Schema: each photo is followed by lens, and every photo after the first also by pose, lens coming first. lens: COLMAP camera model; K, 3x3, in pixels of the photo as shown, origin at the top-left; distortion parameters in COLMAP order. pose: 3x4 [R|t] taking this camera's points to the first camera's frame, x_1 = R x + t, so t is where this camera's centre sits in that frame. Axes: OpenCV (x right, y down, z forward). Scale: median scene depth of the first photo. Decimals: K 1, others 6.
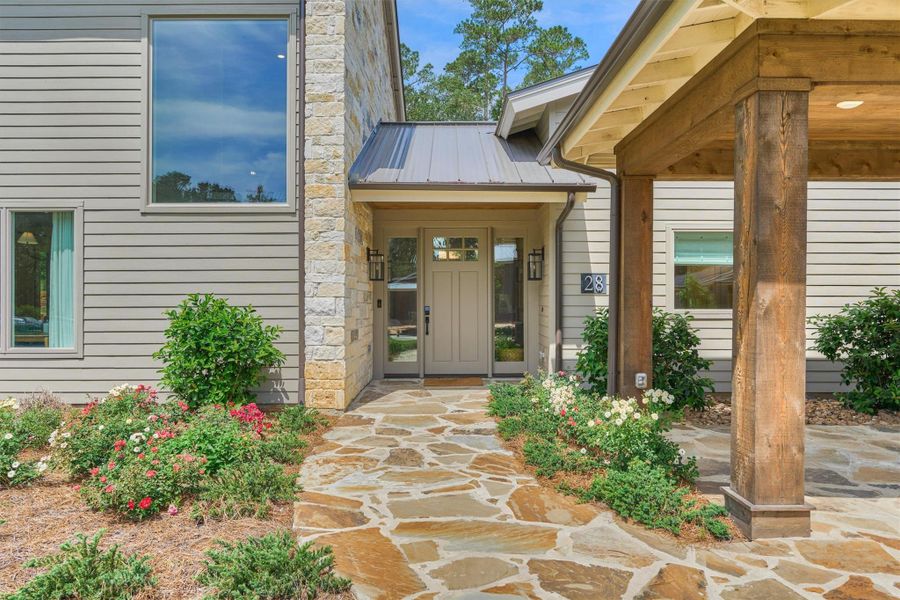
lens RADIAL K [[394.2, 0, 451.5], [0, 394.2, 297.9], [0, 0, 1]] dist [-0.002897, -0.000156]
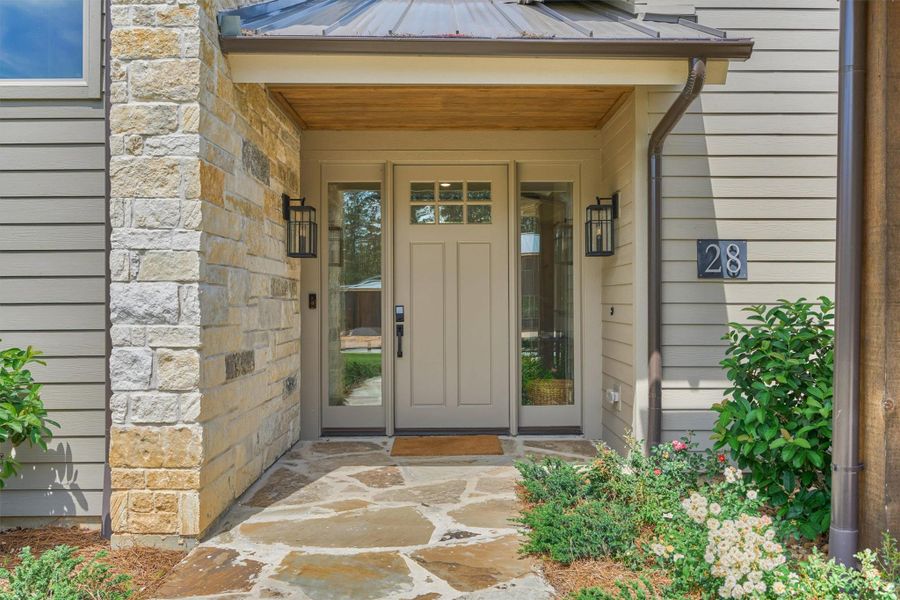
lens RADIAL K [[394.2, 0, 451.5], [0, 394.2, 297.9], [0, 0, 1]] dist [-0.002897, -0.000156]
pose [[0.999969, -0.001537, 0.007663, 0.008218], [0.001653, 0.999884, -0.015145, 0.022232], [-0.007639, 0.015157, 0.999856, 0.530237]]
